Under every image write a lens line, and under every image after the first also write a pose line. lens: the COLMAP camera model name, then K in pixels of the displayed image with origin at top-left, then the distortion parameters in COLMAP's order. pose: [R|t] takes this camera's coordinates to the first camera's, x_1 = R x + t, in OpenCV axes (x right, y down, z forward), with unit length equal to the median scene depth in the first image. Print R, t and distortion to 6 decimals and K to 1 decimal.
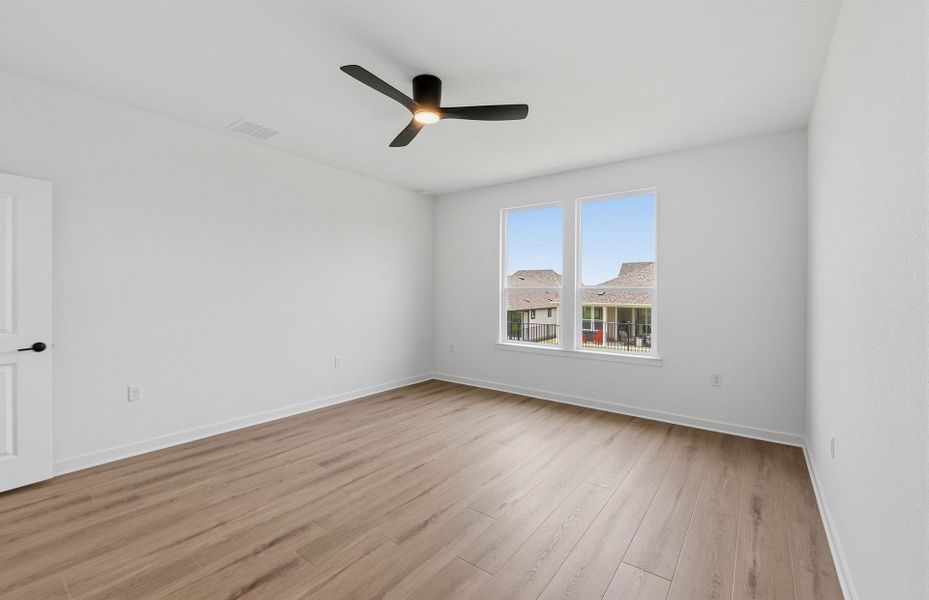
lens RADIAL K [[384.4, 0, 467.3], [0, 384.4, 296.4], [0, 0, 1]] dist [-0.006212, -0.001338]
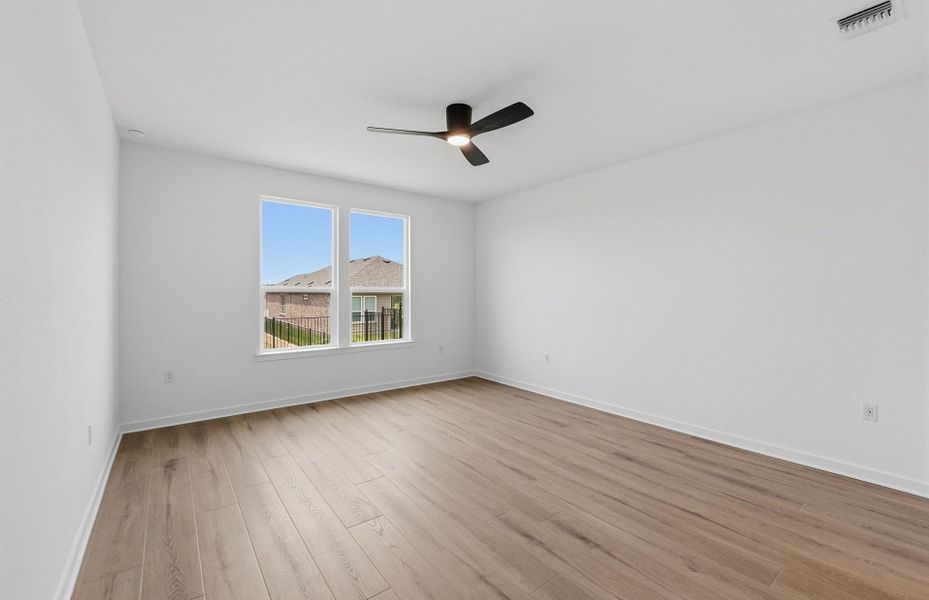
lens RADIAL K [[384.4, 0, 470.8], [0, 384.4, 295.5], [0, 0, 1]] dist [-0.006212, -0.001338]
pose [[0.259409, -0.010590, 0.965709, -0.823407], [0.011812, 0.999900, 0.007792, -0.009215], [-0.965695, 0.009386, 0.259508, 0.464162]]
